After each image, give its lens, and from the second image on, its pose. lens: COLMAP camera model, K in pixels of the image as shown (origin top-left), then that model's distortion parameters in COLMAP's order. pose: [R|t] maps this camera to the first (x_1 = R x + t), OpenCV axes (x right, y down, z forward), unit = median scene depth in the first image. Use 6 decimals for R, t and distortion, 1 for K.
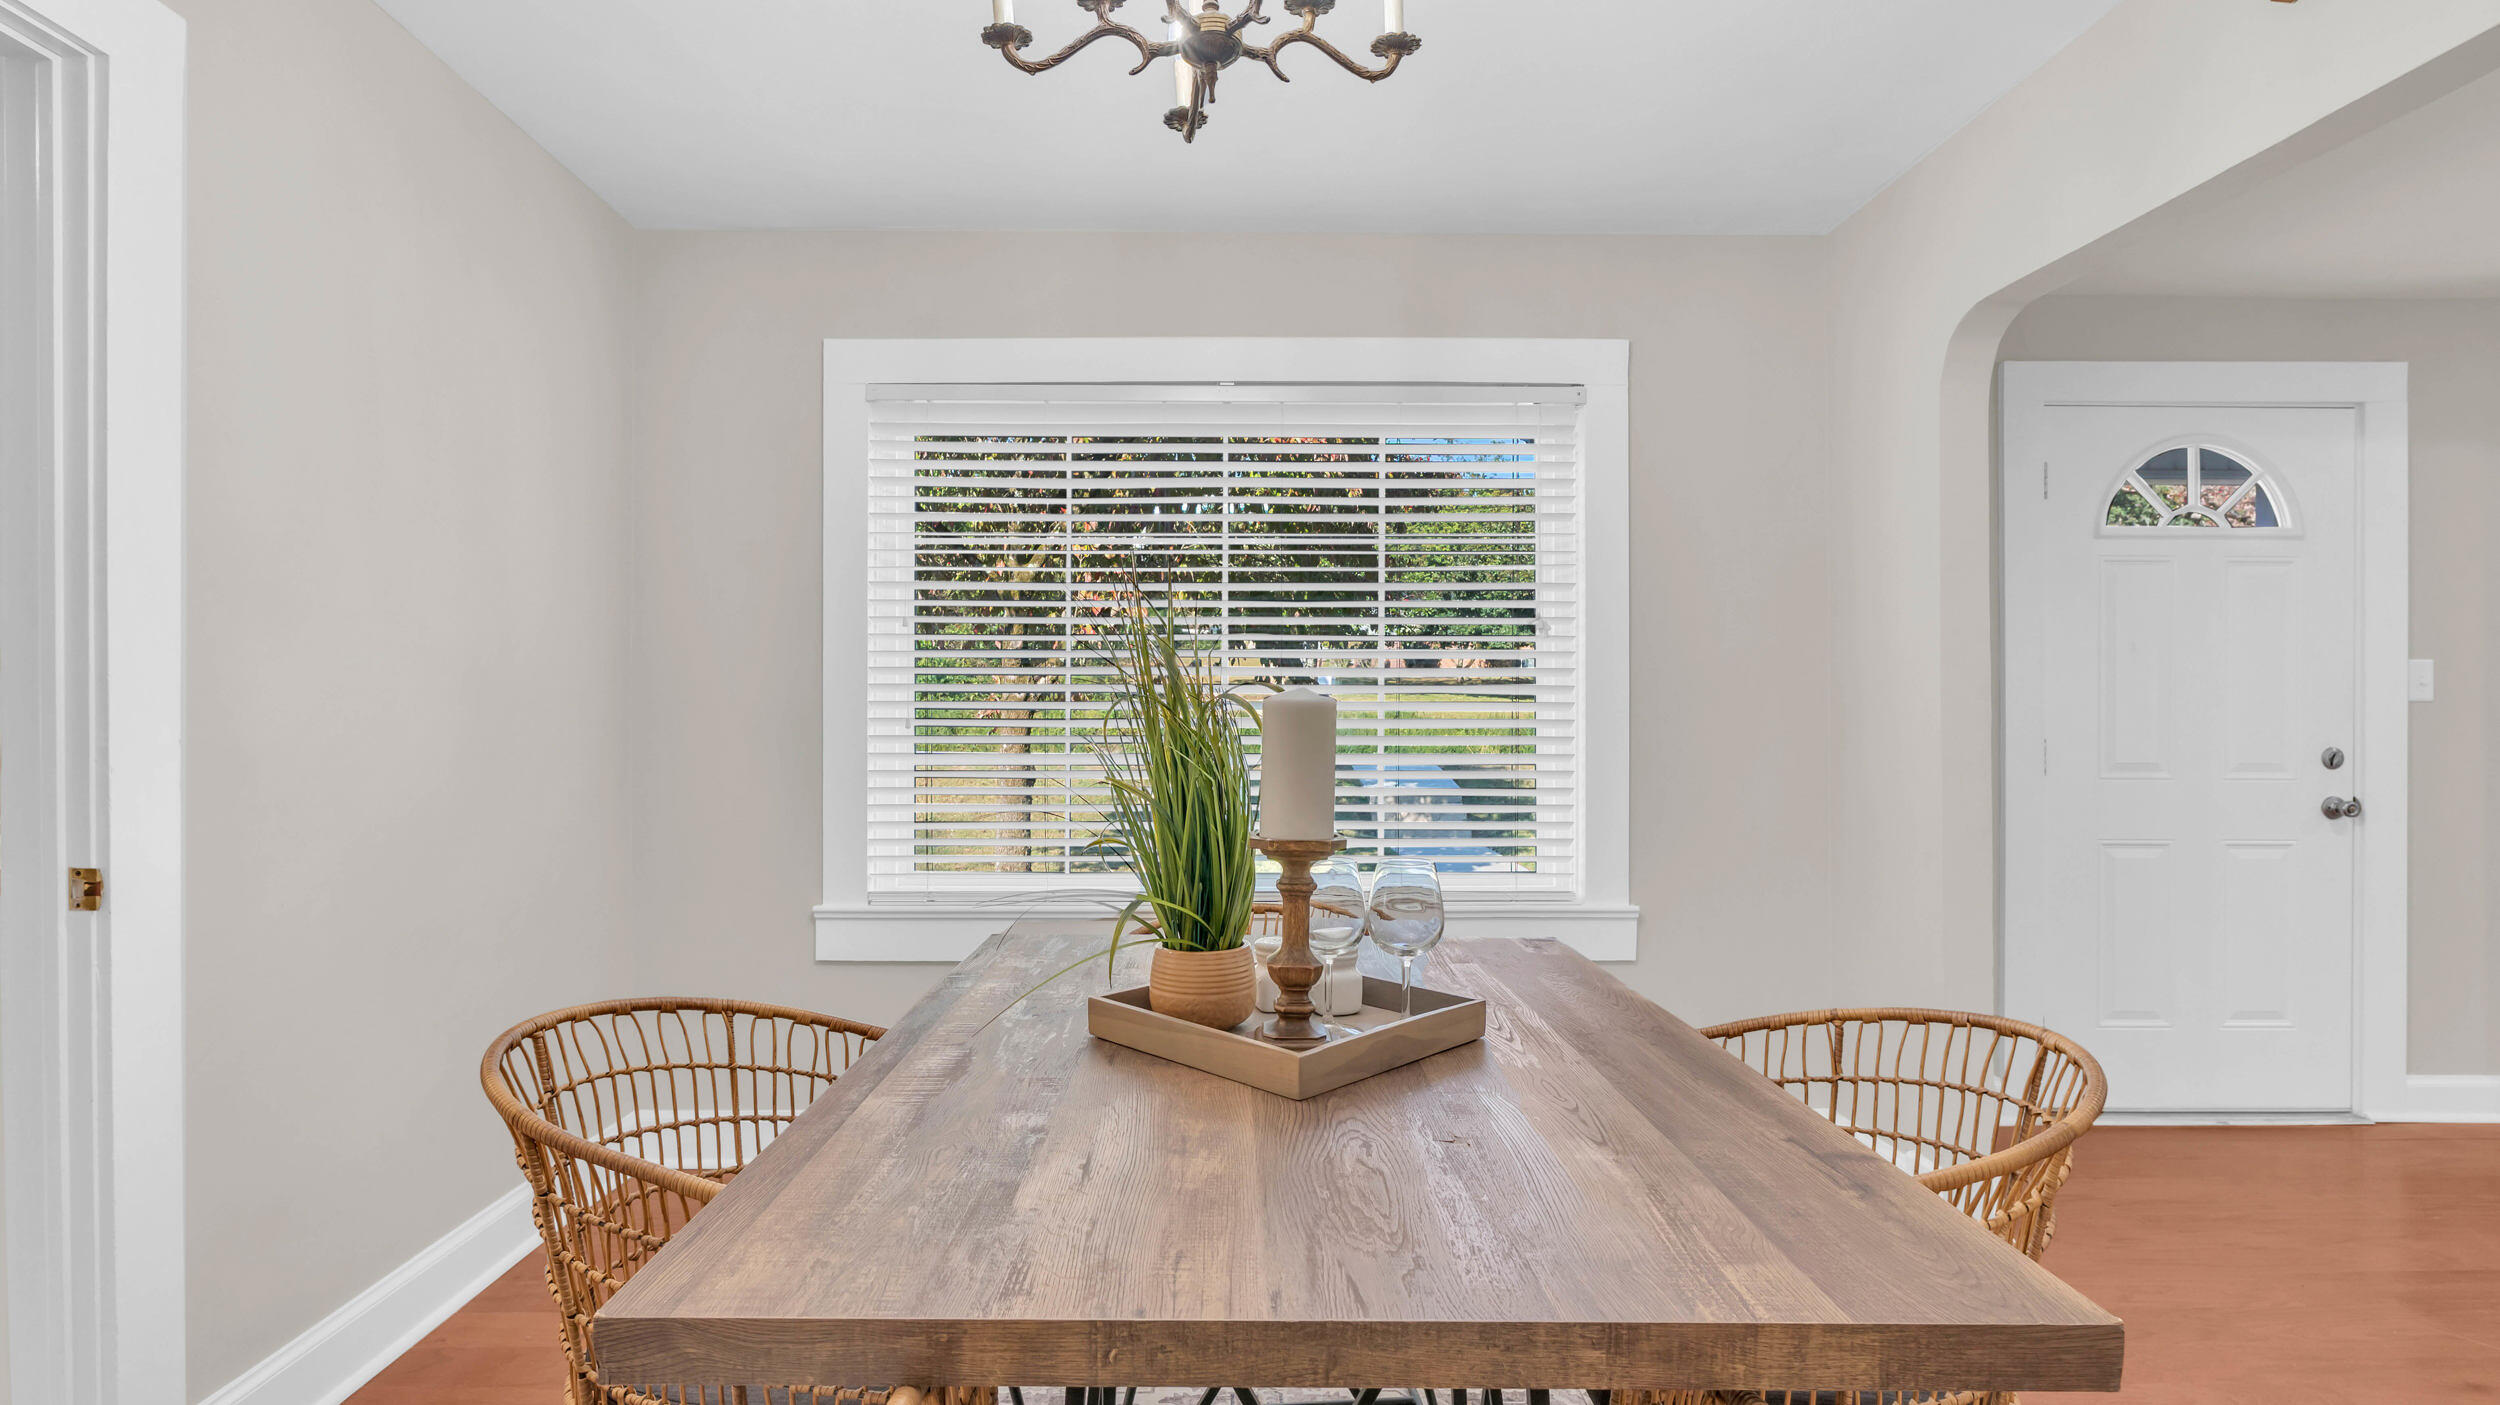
lens RADIAL K [[1231.5, 0, 1239.8], [0, 1231.5, 709.9], [0, 0, 1]] dist [0.005705, 0.000718]
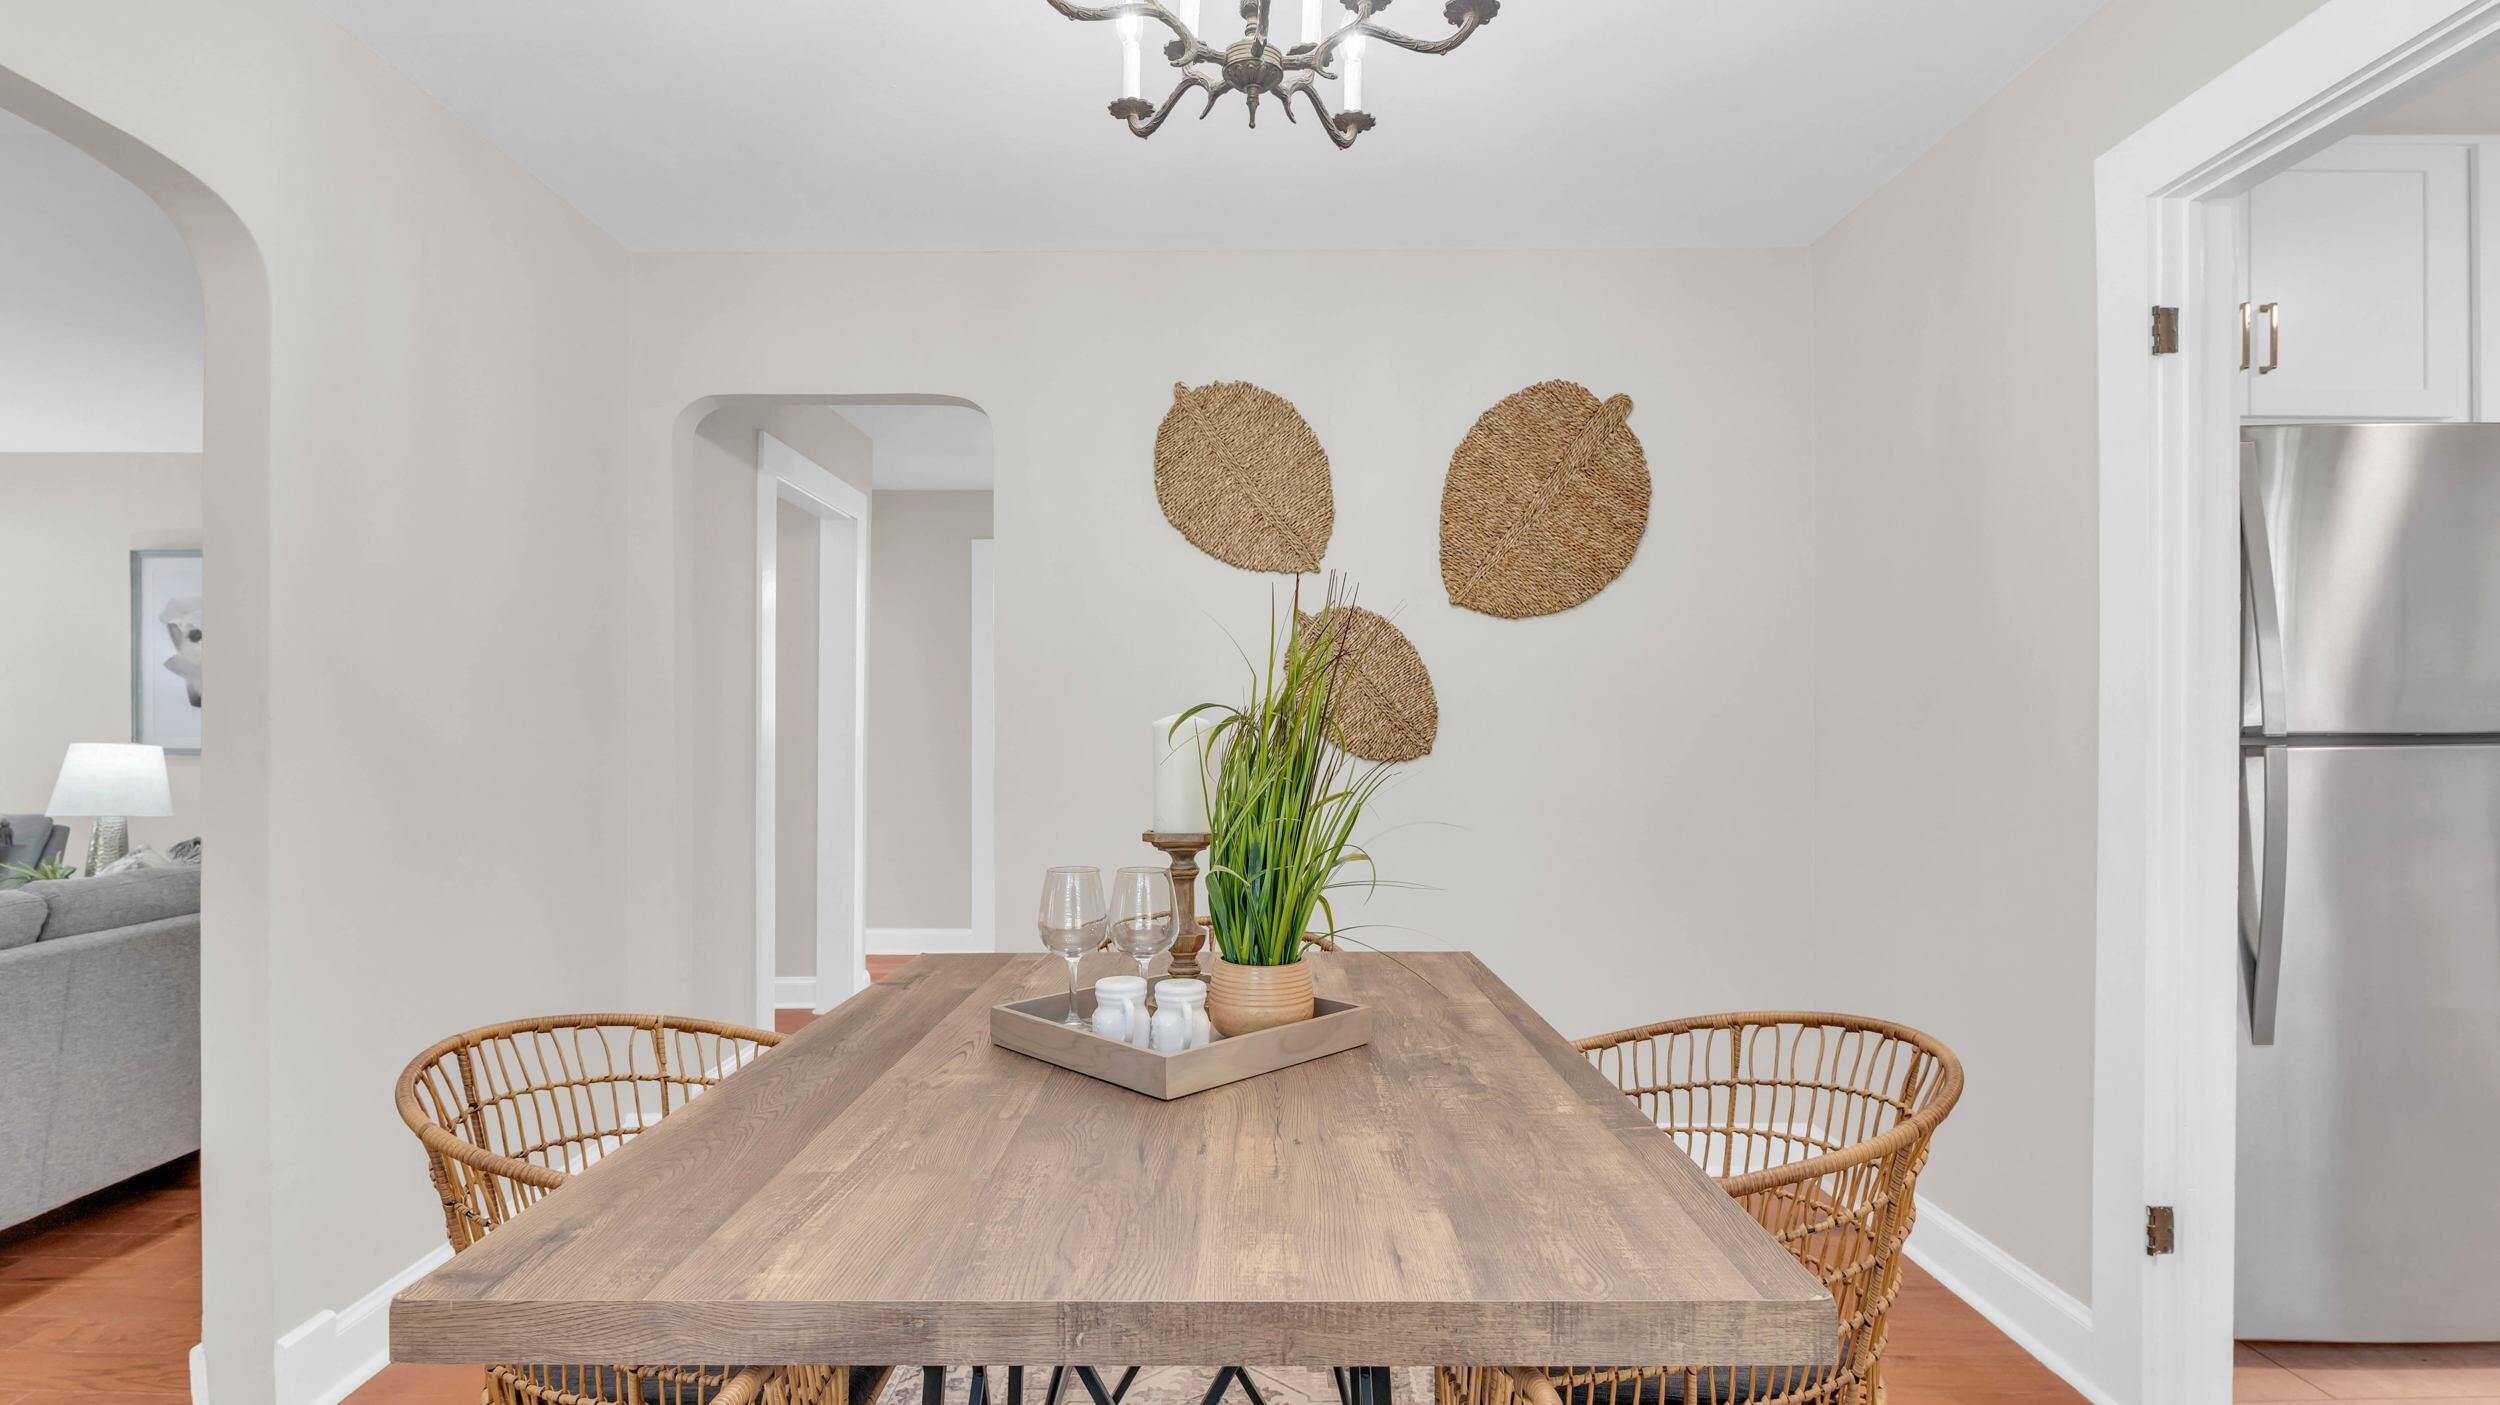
lens RADIAL K [[1231.5, 0, 1251.7], [0, 1231.5, 712.6], [0, 0, 1]] dist [0.005705, 0.000718]
pose [[-0.999962, -0.000912, 0.008719, -0.032559], [-0.000975, 0.999973, -0.007268, -0.003005], [-0.008713, -0.007276, -0.999936, 2.034302]]
